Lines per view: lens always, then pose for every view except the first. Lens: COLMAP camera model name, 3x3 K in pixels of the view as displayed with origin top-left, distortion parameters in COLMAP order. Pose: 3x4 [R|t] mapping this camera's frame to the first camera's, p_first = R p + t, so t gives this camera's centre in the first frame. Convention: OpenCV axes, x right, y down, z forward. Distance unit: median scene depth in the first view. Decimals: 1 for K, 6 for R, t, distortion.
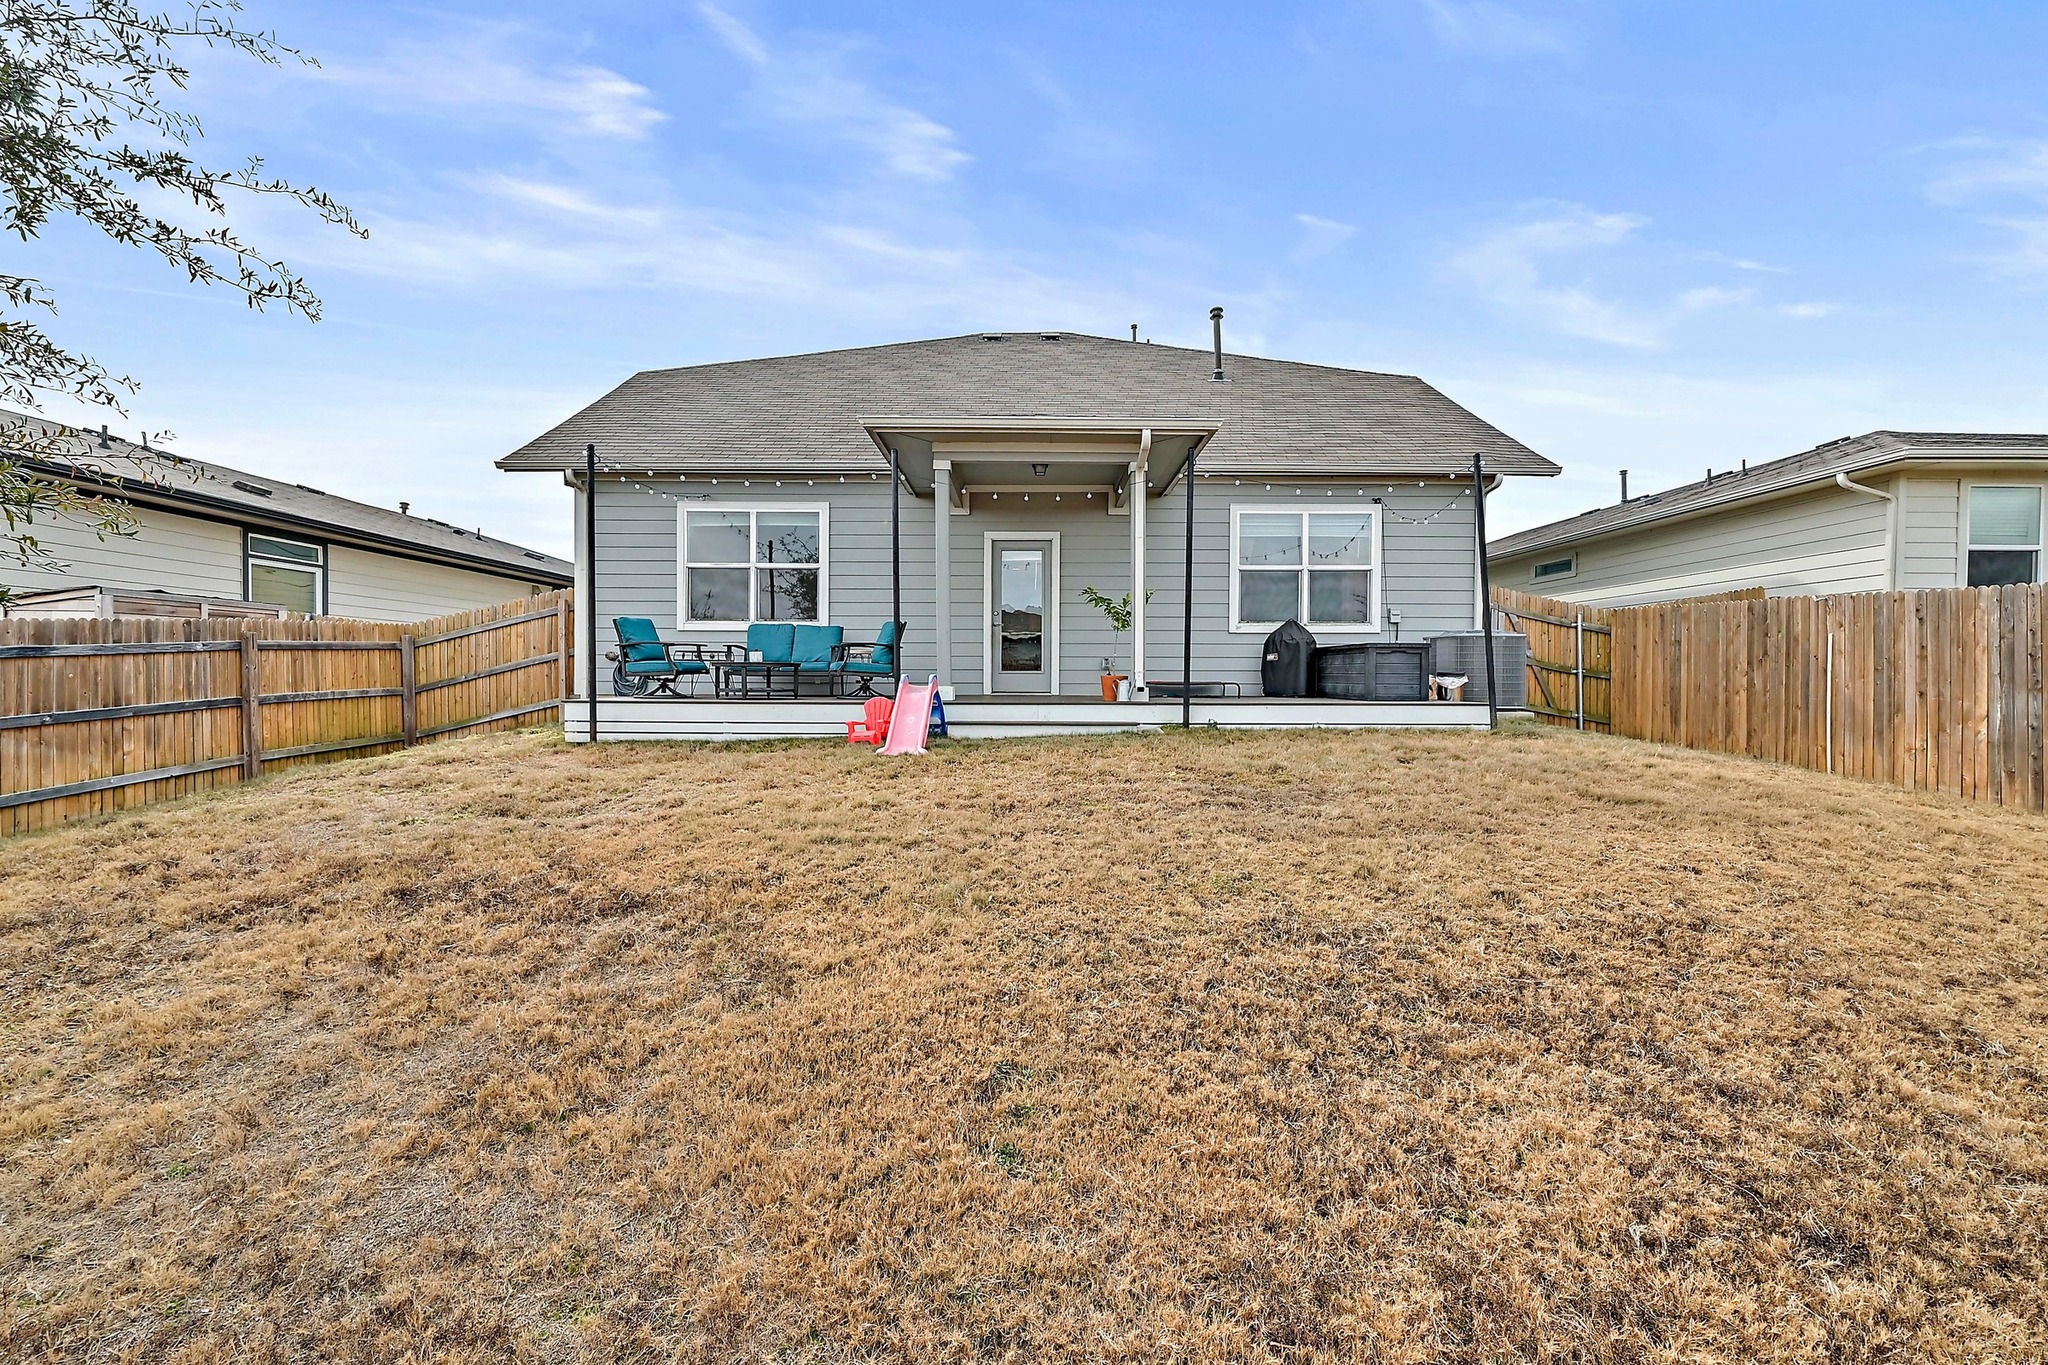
lens RADIAL K [[792.3, 0, 1024.0], [0, 792.3, 682.5], [0, 0, 1]] dist [-0.000290, -0.000024]
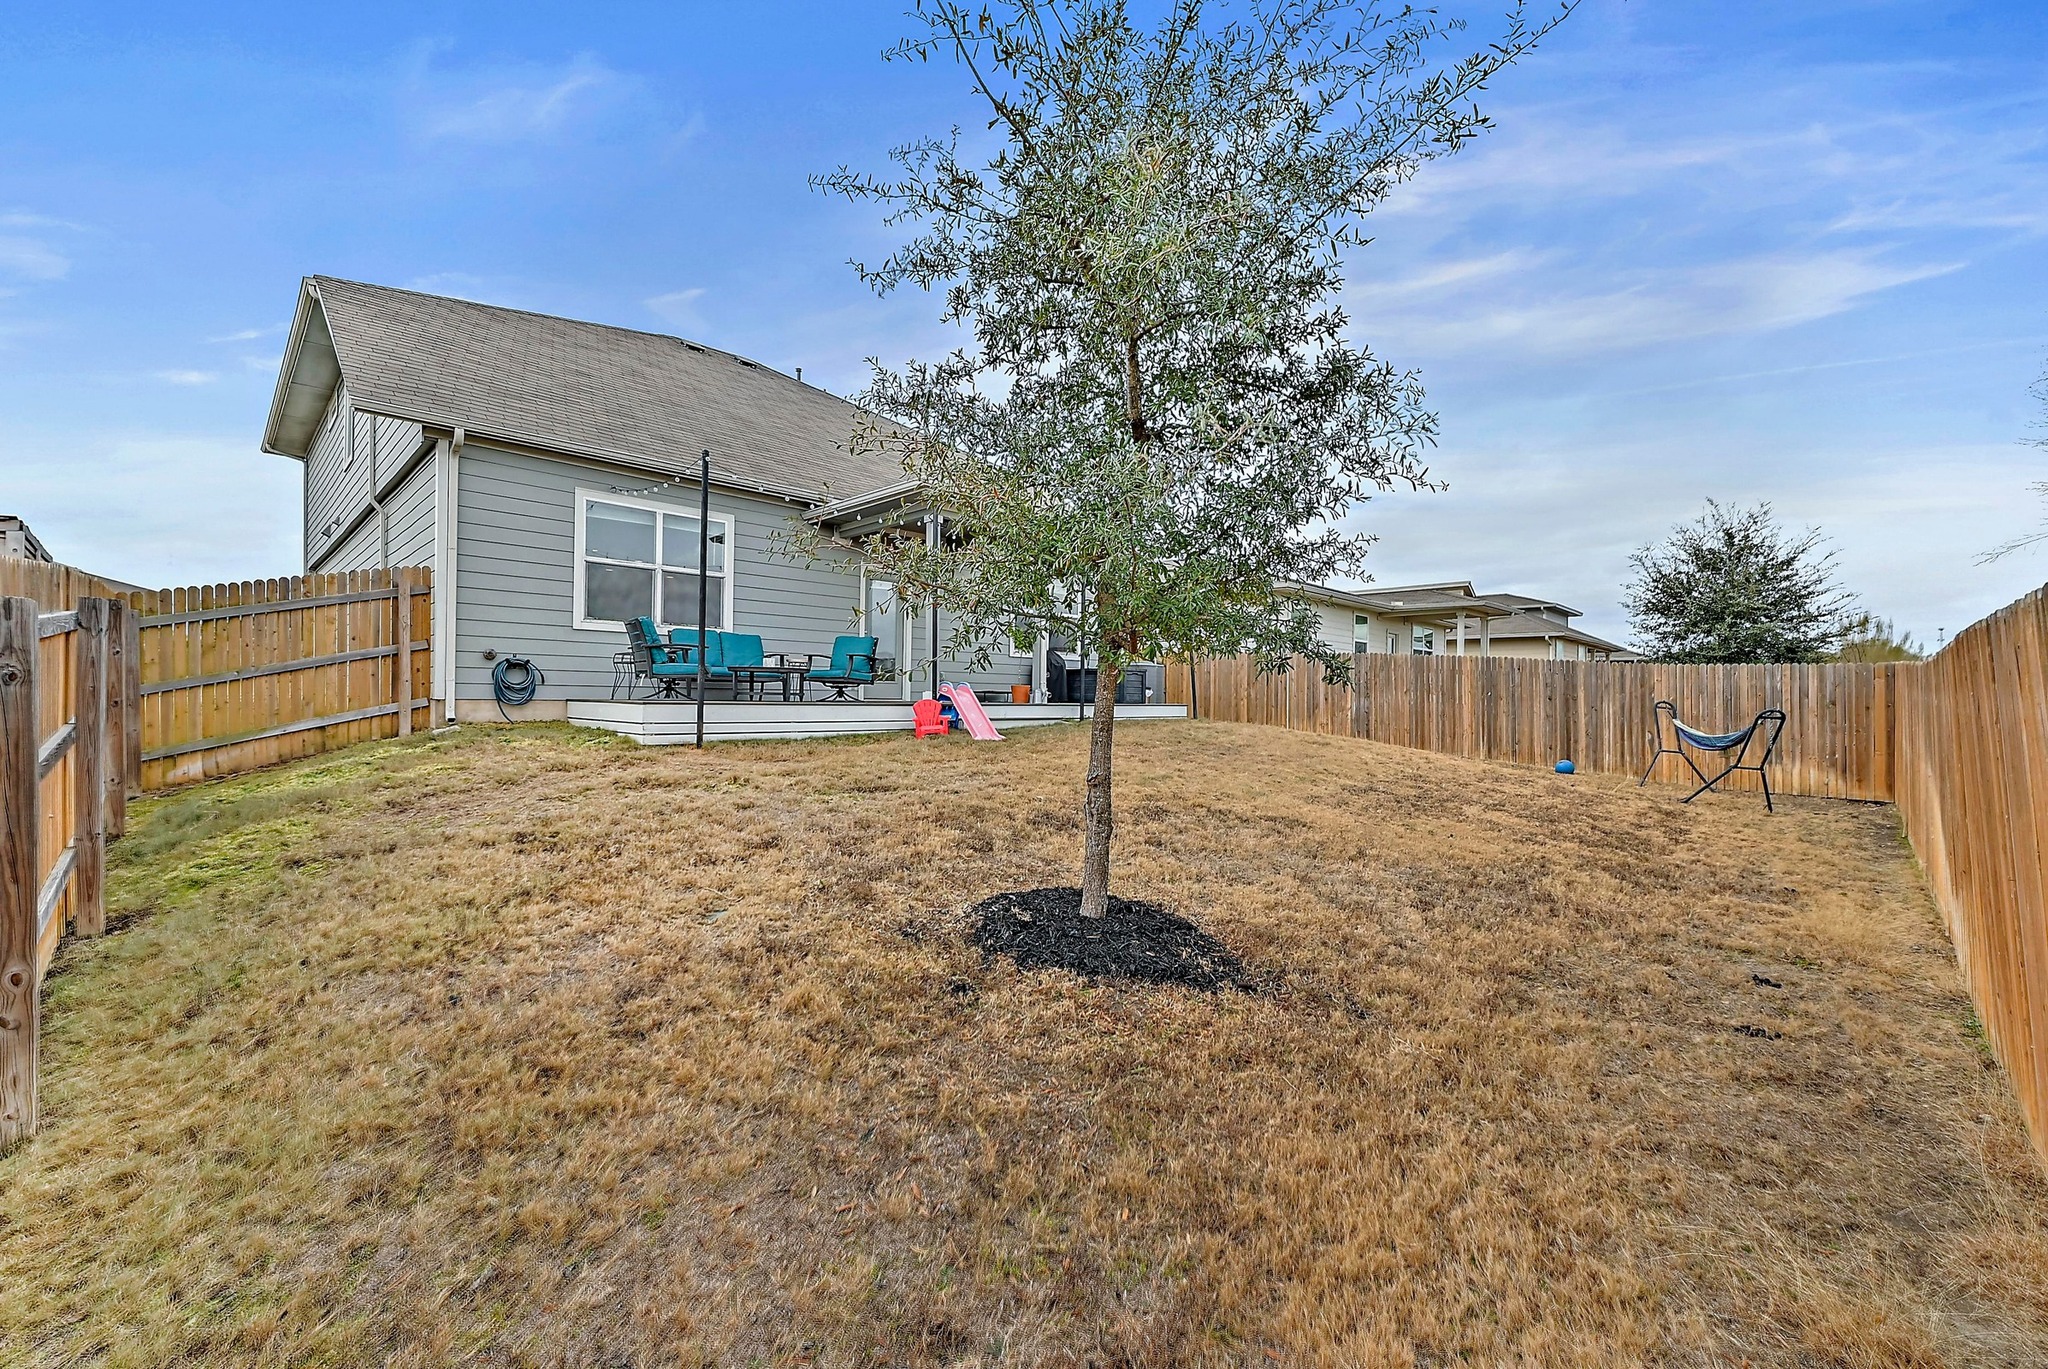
lens RADIAL K [[792.3, 0, 1024.0], [0, 792.3, 684.5], [0, 0, 1]] dist [-0.000290, -0.000024]
pose [[0.696164, 0.014150, 0.717744, -0.728786], [-0.012781, 0.999892, -0.007315, -0.001627], [-0.717769, -0.004081, 0.696269, -0.005936]]
